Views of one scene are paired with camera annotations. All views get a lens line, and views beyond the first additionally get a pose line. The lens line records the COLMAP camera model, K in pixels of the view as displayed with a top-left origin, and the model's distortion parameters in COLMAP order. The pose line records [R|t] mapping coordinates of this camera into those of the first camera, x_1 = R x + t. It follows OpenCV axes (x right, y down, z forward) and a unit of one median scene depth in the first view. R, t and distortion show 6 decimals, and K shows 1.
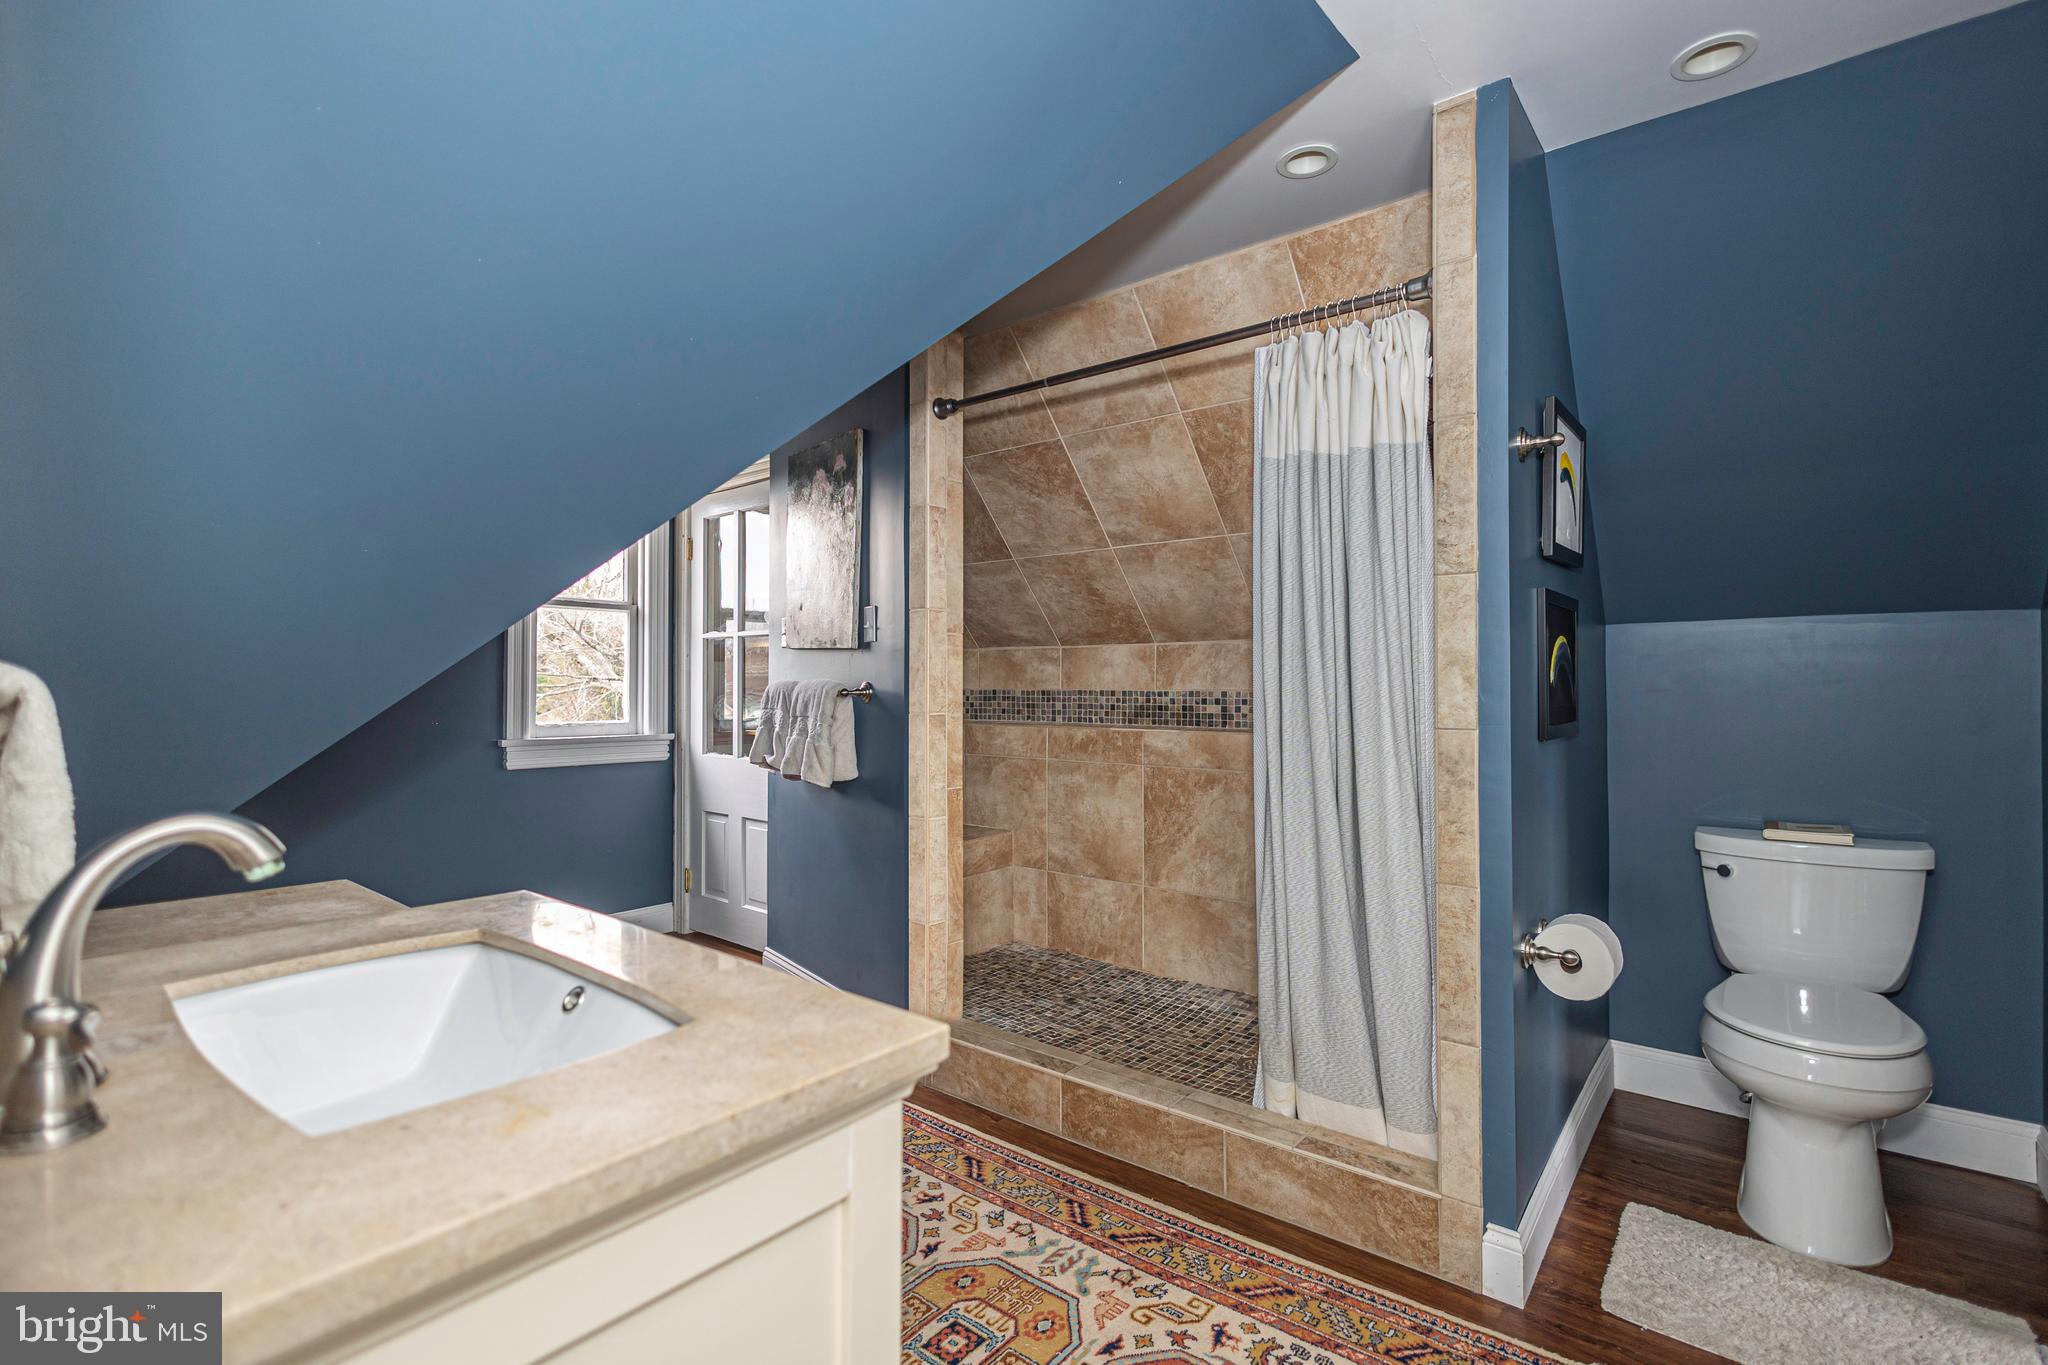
lens RADIAL K [[958.0, 0, 1021.7], [0, 958.0, 677.5], [0, 0, 1]] dist [0.006542, -0.000878]
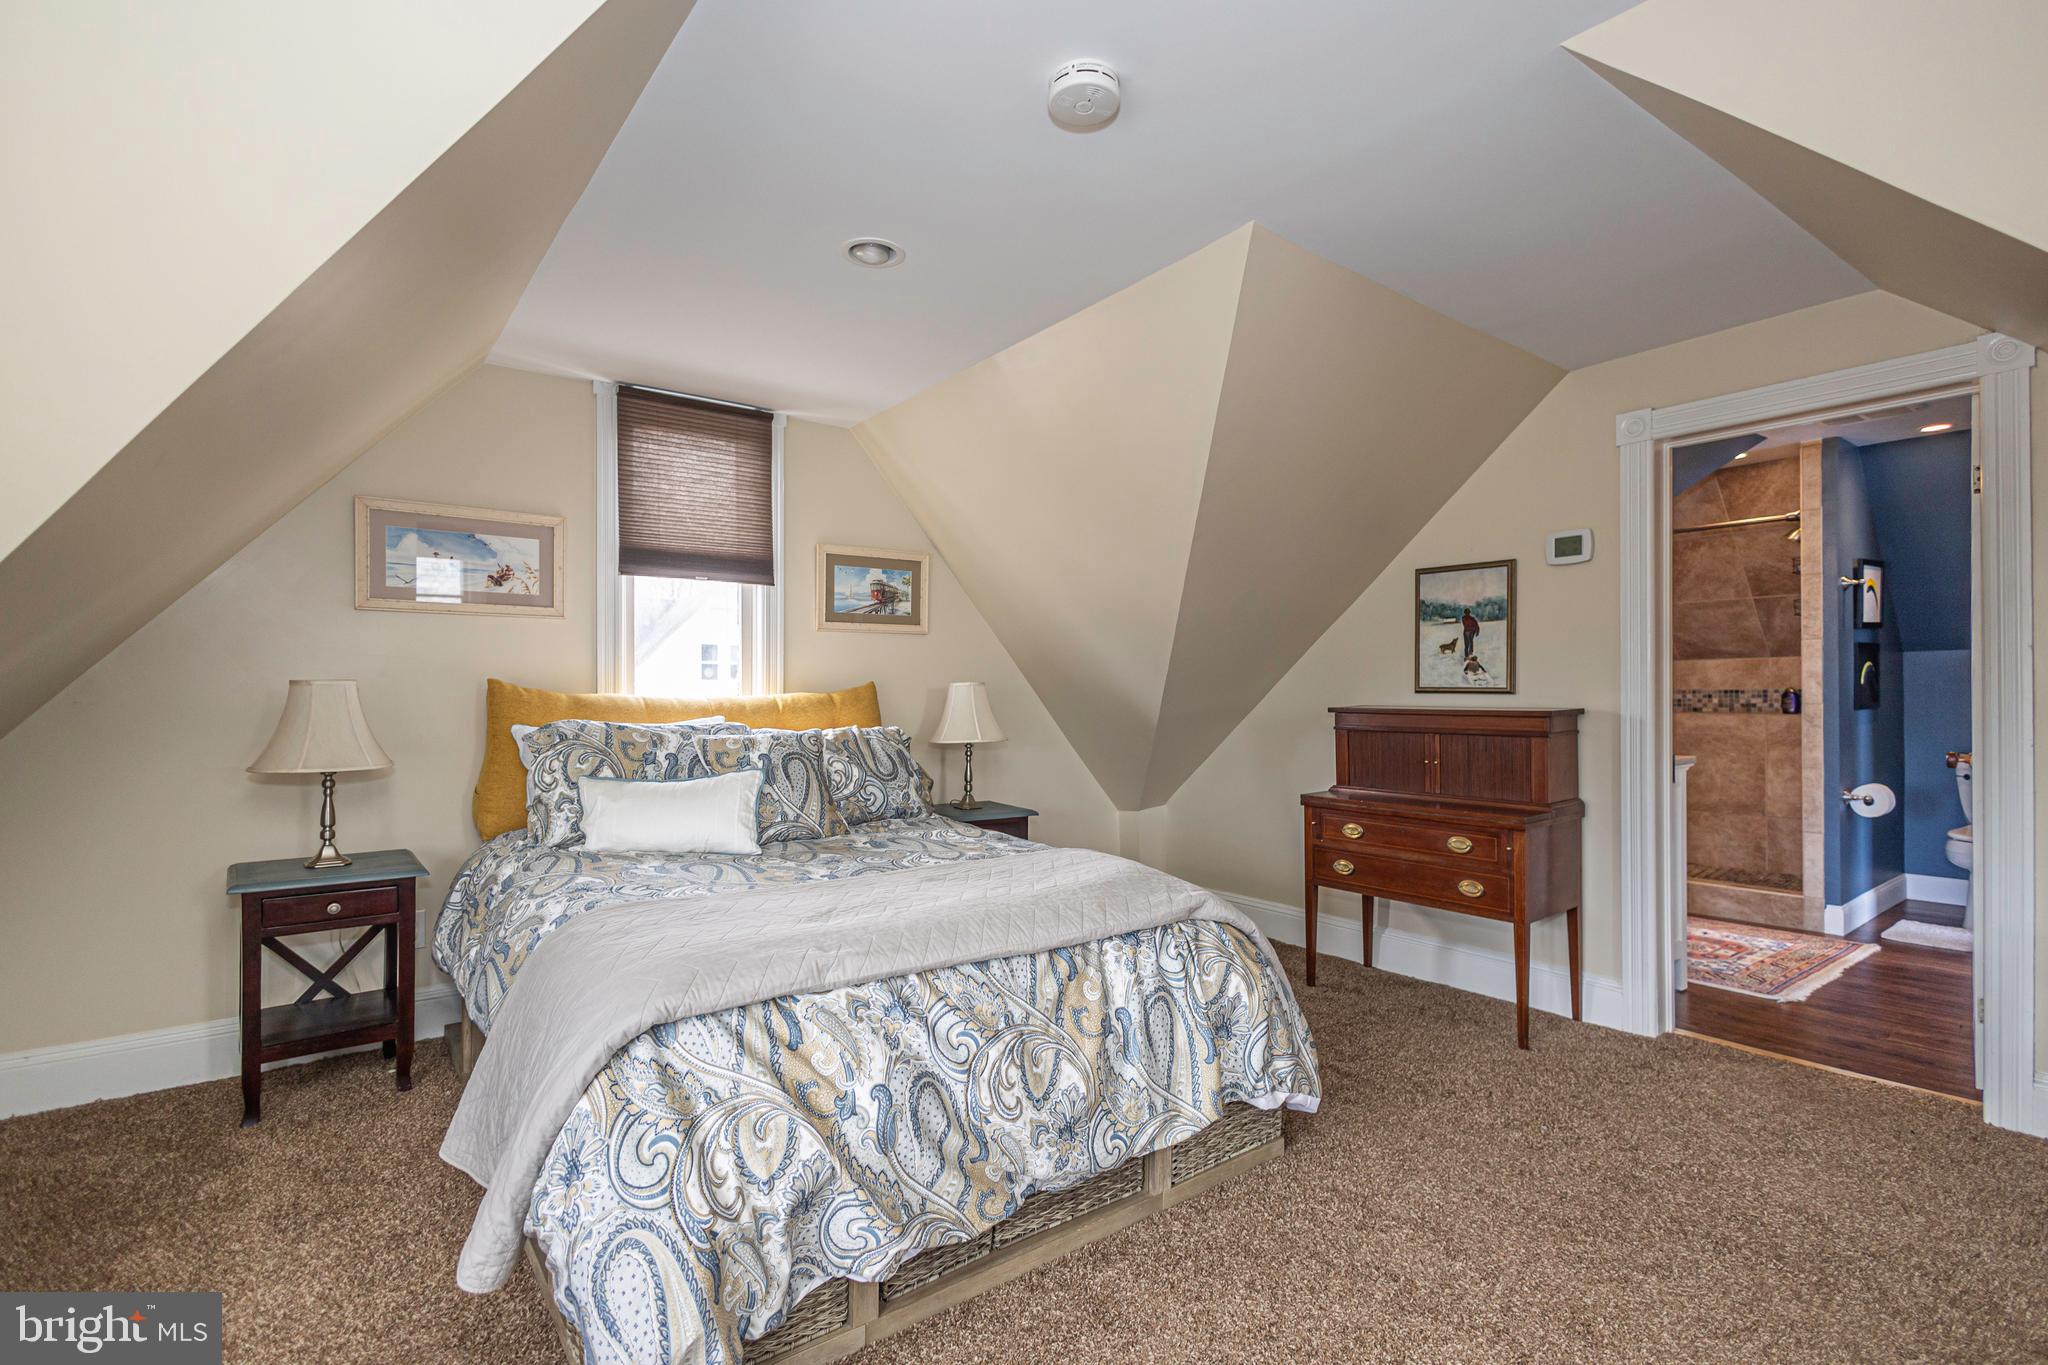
lens RADIAL K [[958.0, 0, 1019.5], [0, 958.0, 700.5], [0, 0, 1]] dist [0.006542, -0.000878]
pose [[0.968556, -0.009552, -0.248612, -0.816991], [0.014379, 0.999742, 0.017607, -0.023826], [0.248380, -0.020629, 0.968443, -1.712769]]
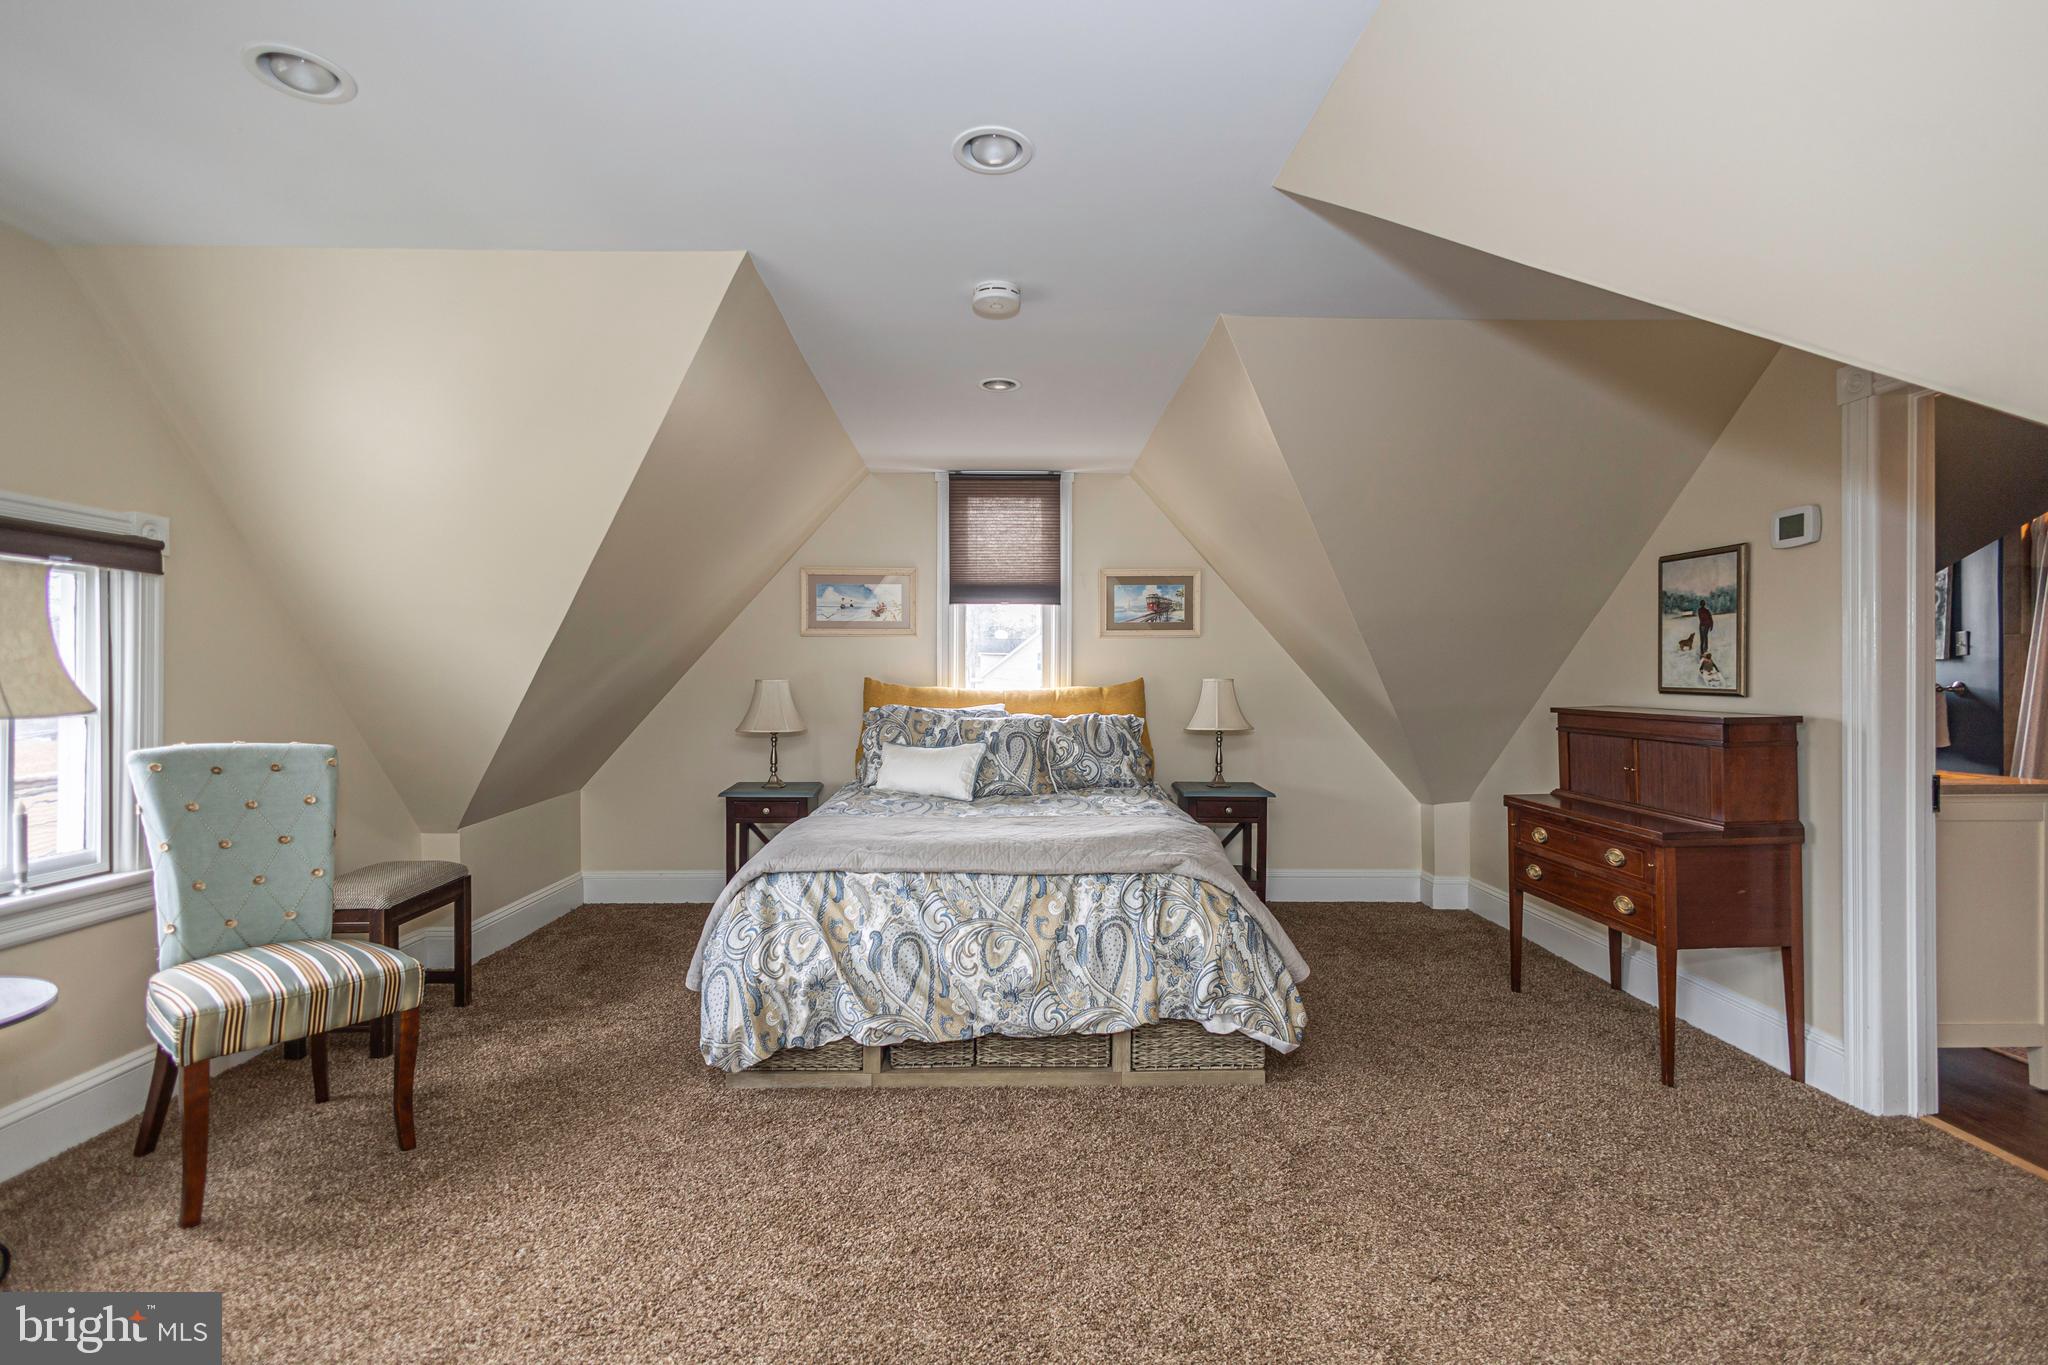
lens RADIAL K [[958.0, 0, 1024.4], [0, 958.0, 677.3], [0, 0, 1]] dist [0.006542, -0.000878]
pose [[0.638337, -0.006728, -0.769728, 0.097614], [0.014819, 0.999884, 0.003549, -0.046668], [0.769614, -0.013672, 0.638363, -1.655340]]
